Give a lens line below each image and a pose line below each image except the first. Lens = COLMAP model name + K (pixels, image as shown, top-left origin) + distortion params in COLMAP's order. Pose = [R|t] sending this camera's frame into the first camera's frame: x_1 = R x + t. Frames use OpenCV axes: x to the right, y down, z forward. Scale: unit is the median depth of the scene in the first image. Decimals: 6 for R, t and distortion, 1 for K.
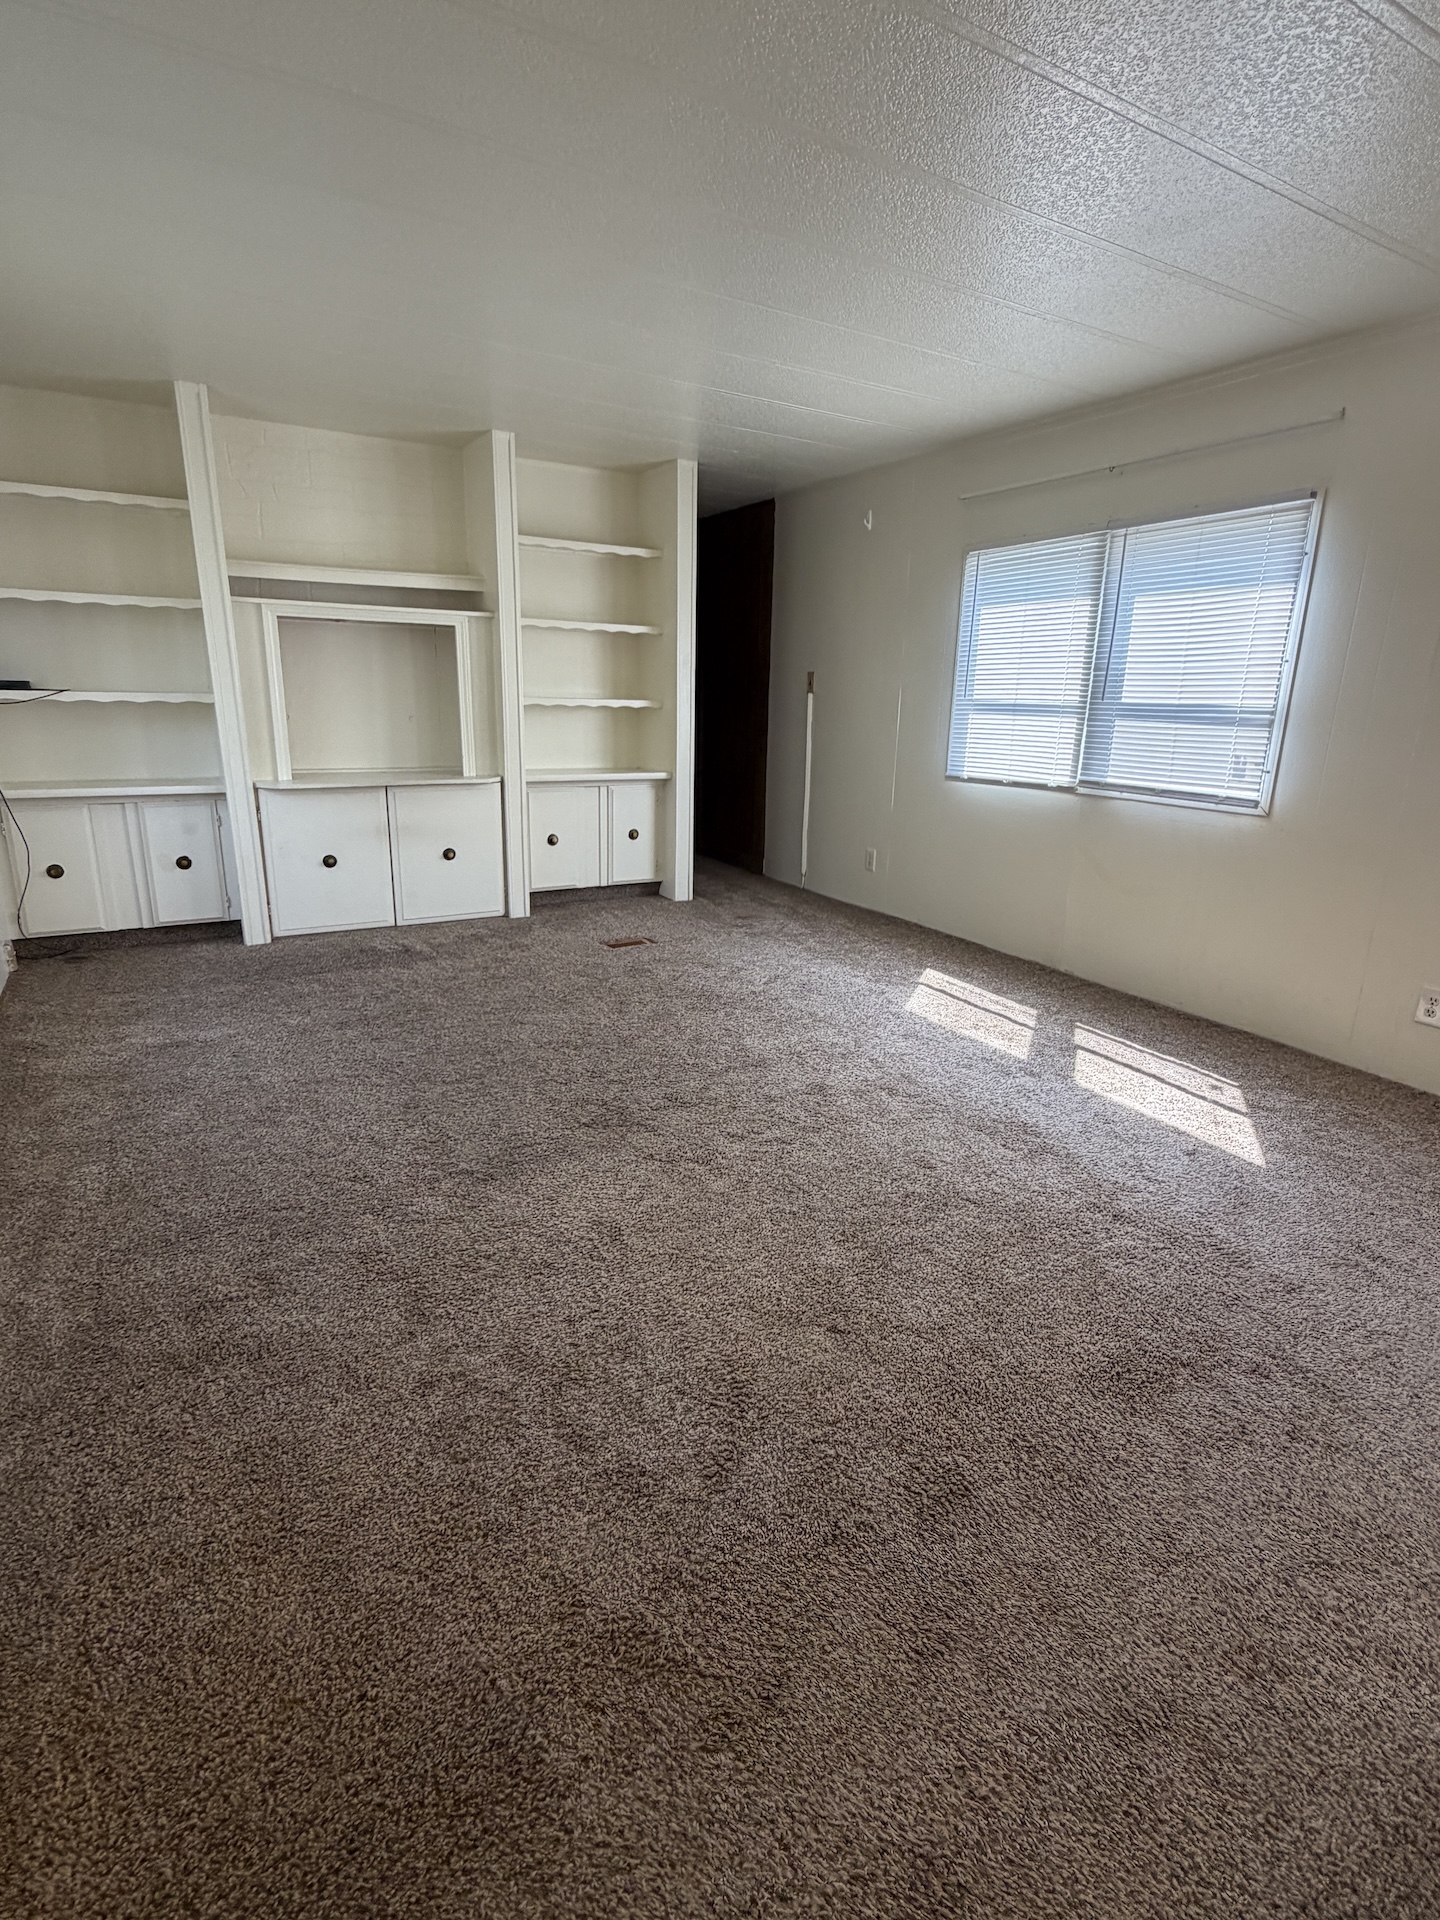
lens RADIAL K [[949.4, 0, 721.6], [0, 949.4, 959.9], [0, 0, 1]] dist [-0.000596, 0.001699]
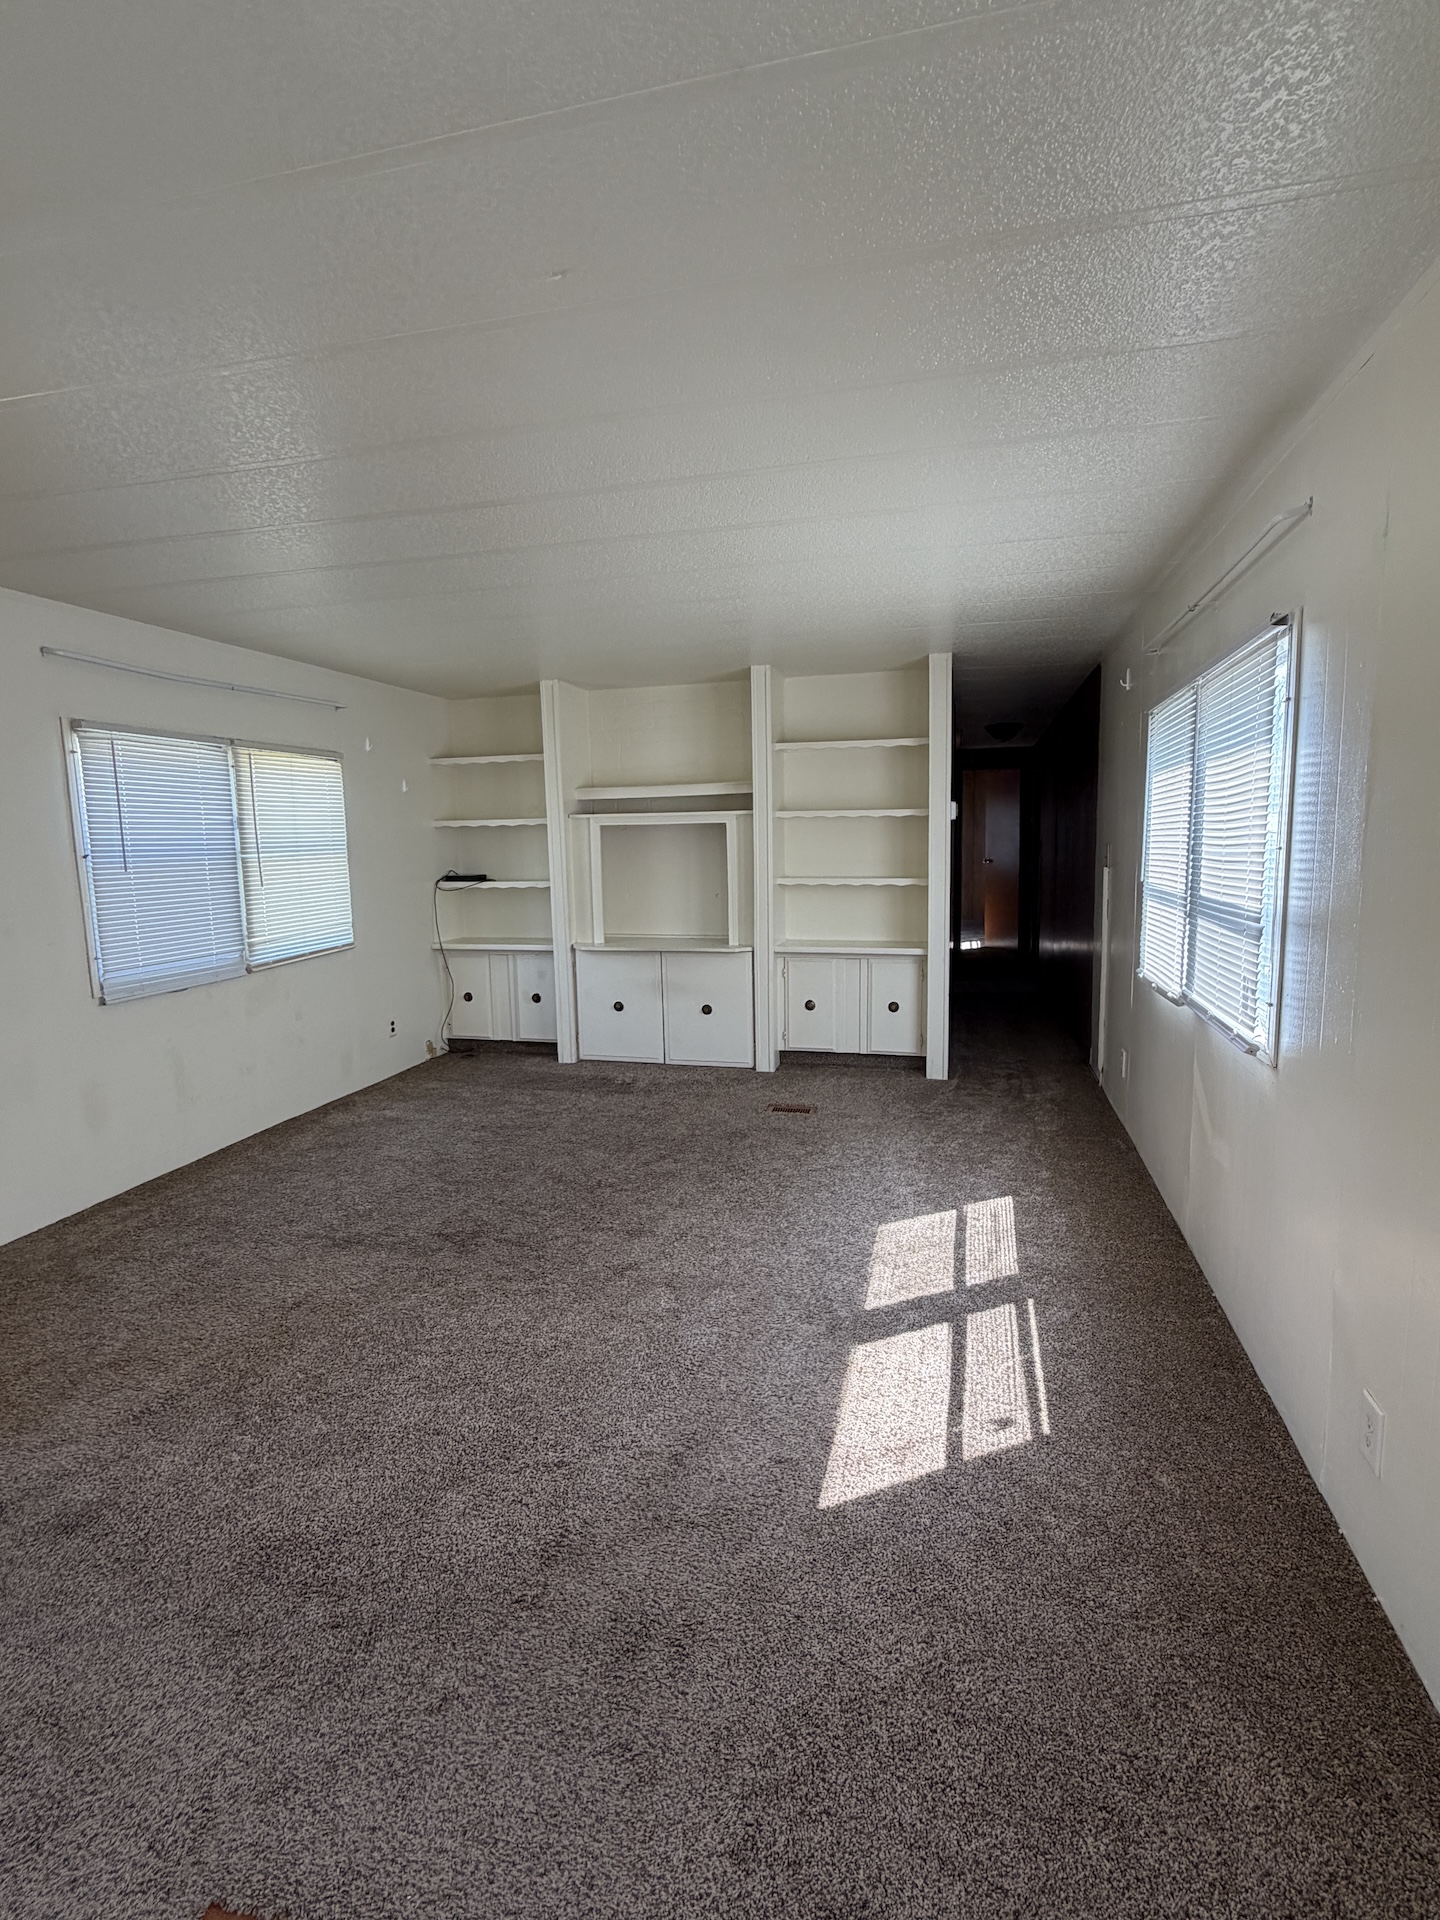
lens RADIAL K [[949.4, 0, 727.2], [0, 949.4, 961.2], [0, 0, 1]] dist [-0.000596, 0.001699]
pose [[0.707817, 0.058046, -0.704007, 0.614550], [-0.160897, 0.983670, -0.080662, -0.087881], [0.687828, 0.170366, 0.705598, 0.194114]]
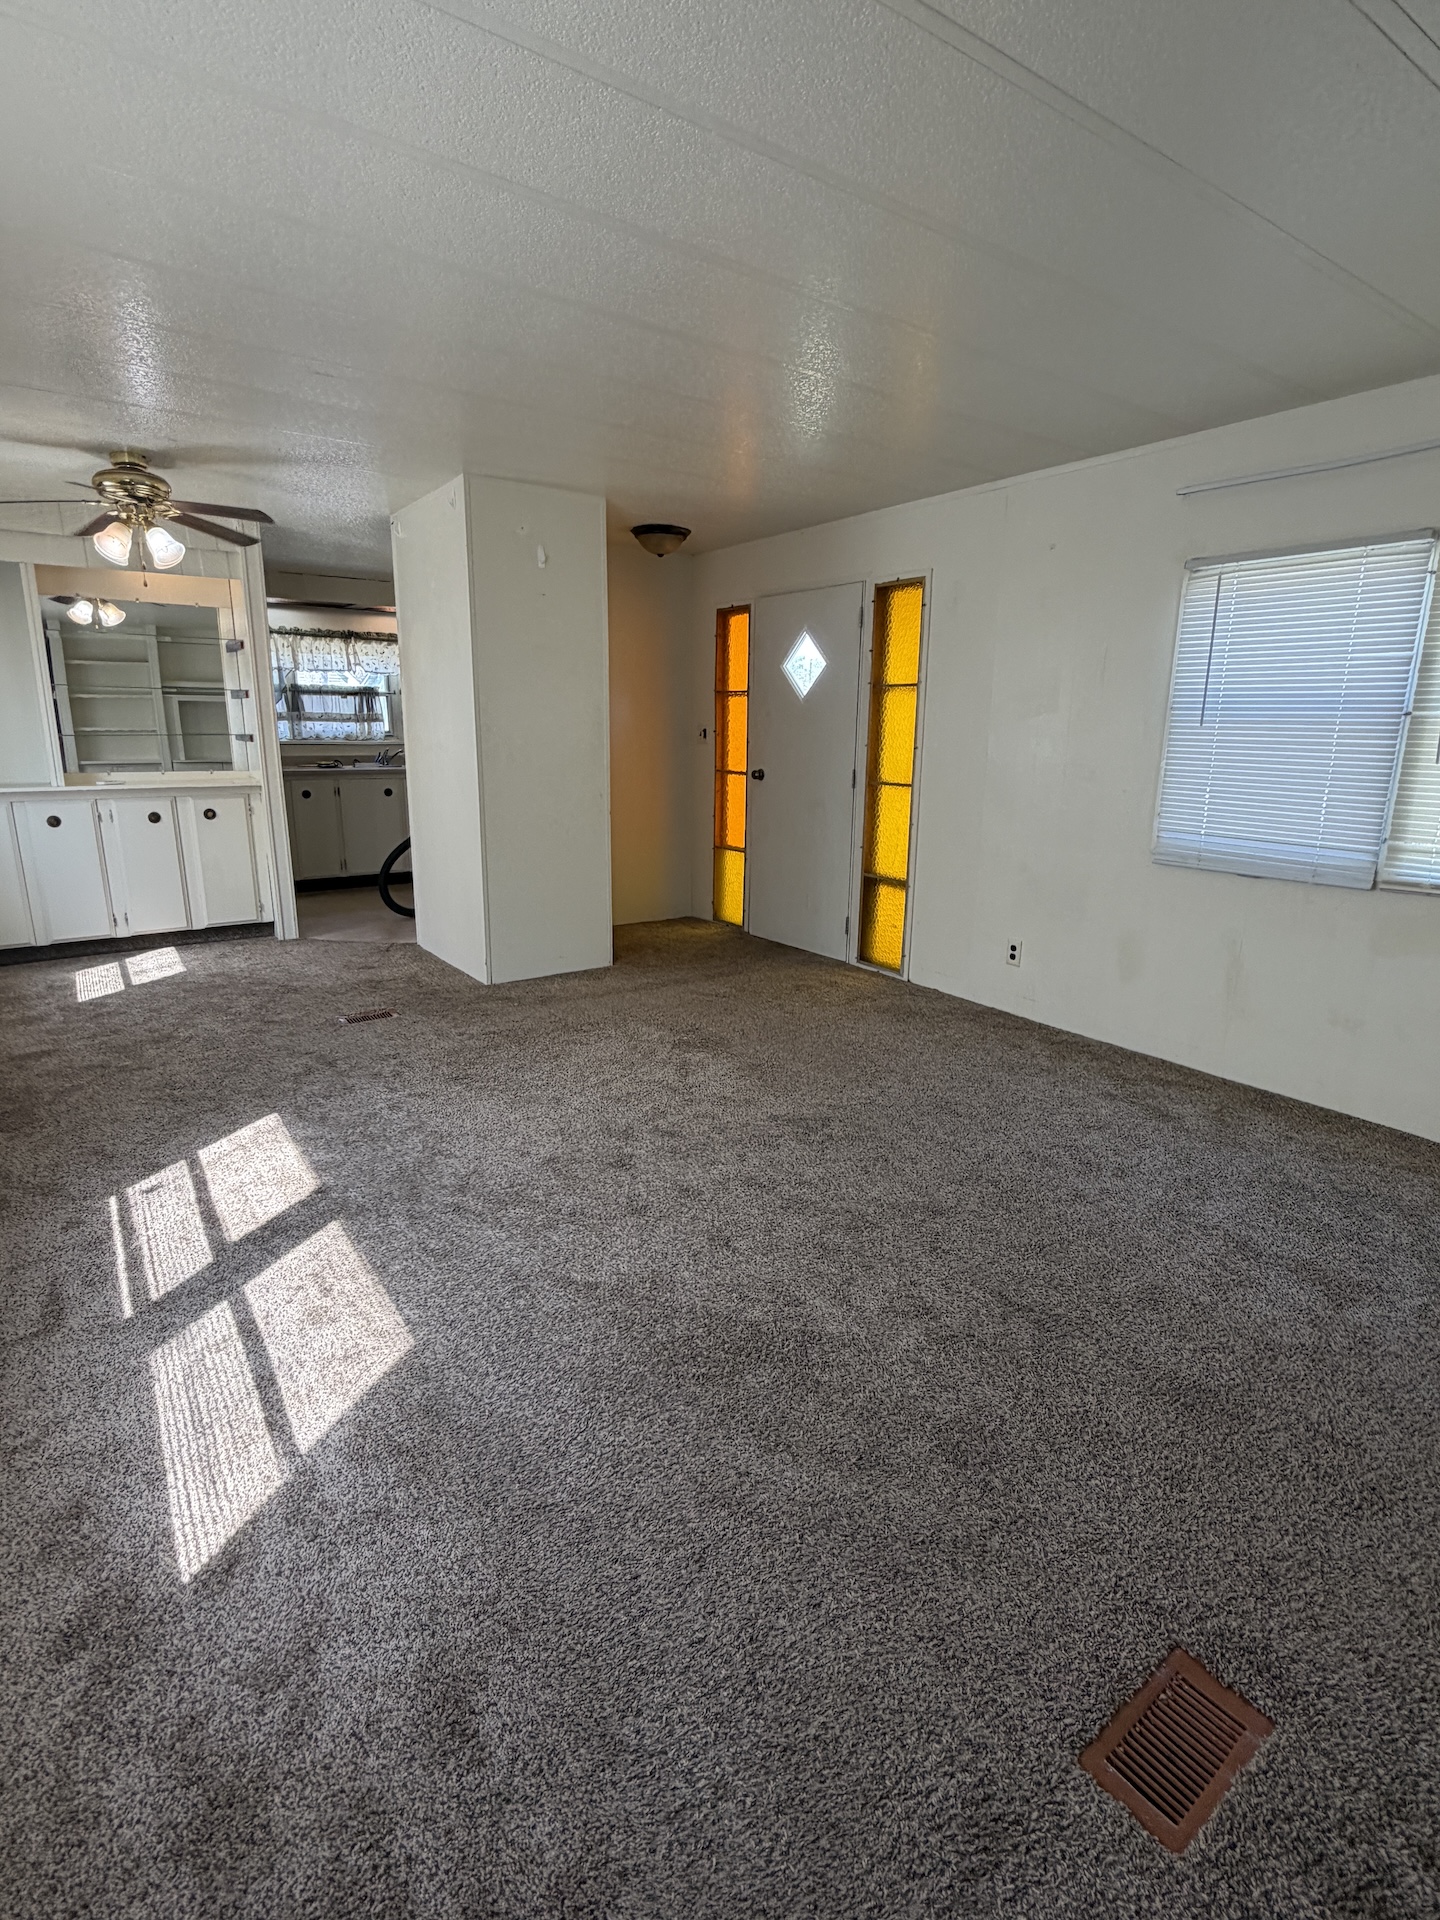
lens RADIAL K [[949.4, 0, 718.9], [0, 949.4, 957.1], [0, 0, 1]] dist [-0.000596, 0.001699]
pose [[-0.996912, -0.021490, -0.075524, 0.057526], [-0.056259, 0.866459, 0.496069, -0.354968], [0.054778, 0.498786, -0.864993, 1.181358]]
